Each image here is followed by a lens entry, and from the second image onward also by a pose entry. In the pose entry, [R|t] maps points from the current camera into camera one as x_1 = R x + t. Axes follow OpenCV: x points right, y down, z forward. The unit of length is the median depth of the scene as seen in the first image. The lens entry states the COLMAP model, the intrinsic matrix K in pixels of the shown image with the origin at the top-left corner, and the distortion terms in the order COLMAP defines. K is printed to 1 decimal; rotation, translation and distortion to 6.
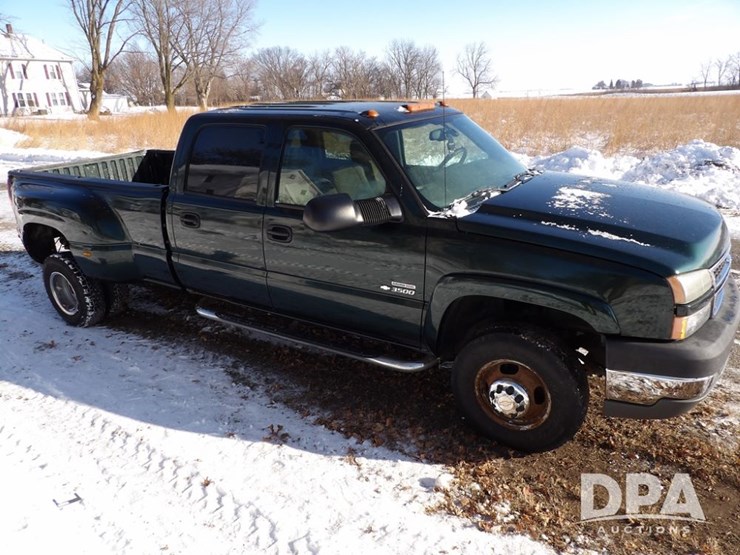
lens RADIAL K [[529.4, 0, 370.0], [0, 529.4, 277.5], [0, 0, 1]] dist [-0.025116, 0.036392]
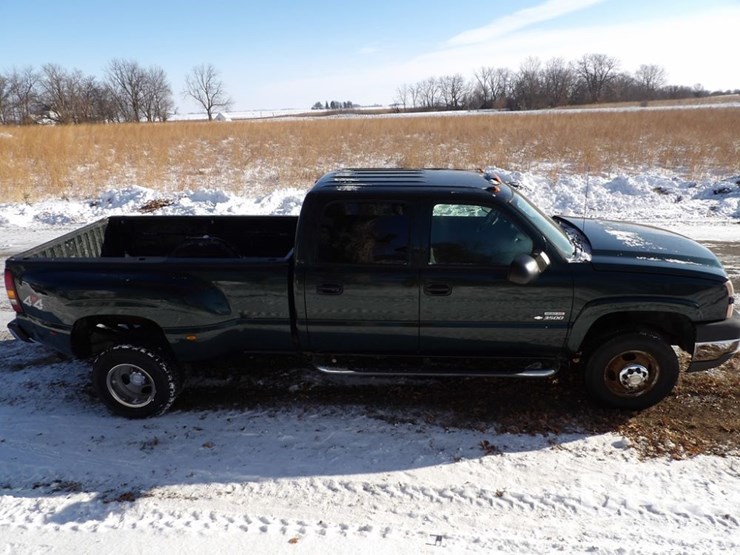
lens RADIAL K [[527.5, 0, 367.7], [0, 527.5, 277.5], [0, 0, 1]] dist [-0.036307, 0.047825]
pose [[0.888499, -0.137276, 0.437863, -0.888518], [0.152091, 0.988366, 0.001249, -0.143357], [-0.432941, 0.065485, 0.899041, -0.022933]]
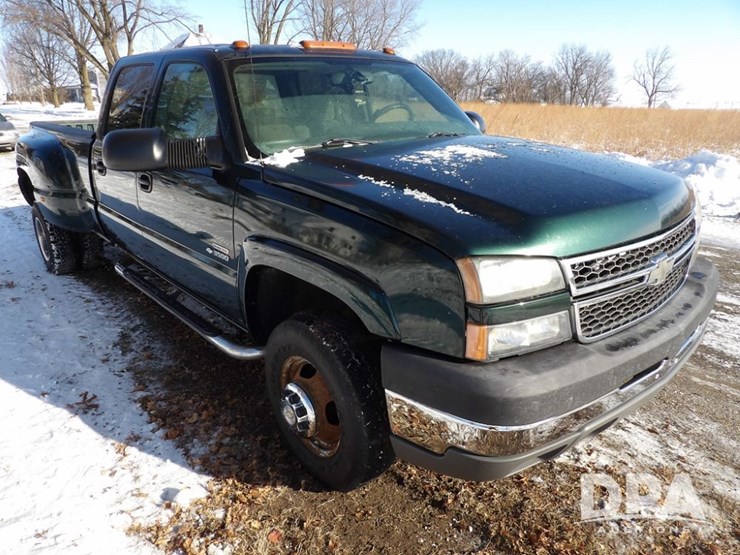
lens RADIAL K [[529.4, 0, 370.0], [0, 529.4, 277.5], [0, 0, 1]] dist [-0.025116, 0.036392]
pose [[0.958349, 0.123069, -0.257724, 0.460671], [-0.124492, 0.992161, 0.010855, 0.020121], [0.257040, 0.021682, 0.966158, 0.260844]]
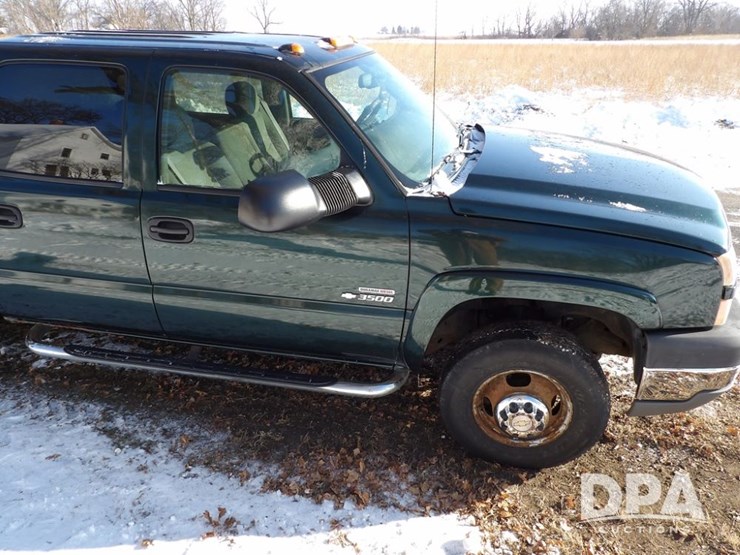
lens RADIAL K [[529.4, 0, 370.0], [0, 529.4, 277.5], [0, 0, 1]] dist [-0.025116, 0.036392]
pose [[0.933691, -0.121656, 0.336780, -0.177769], [0.088759, 0.989796, 0.111473, -0.080664], [-0.346905, -0.074189, 0.934961, 0.294272]]
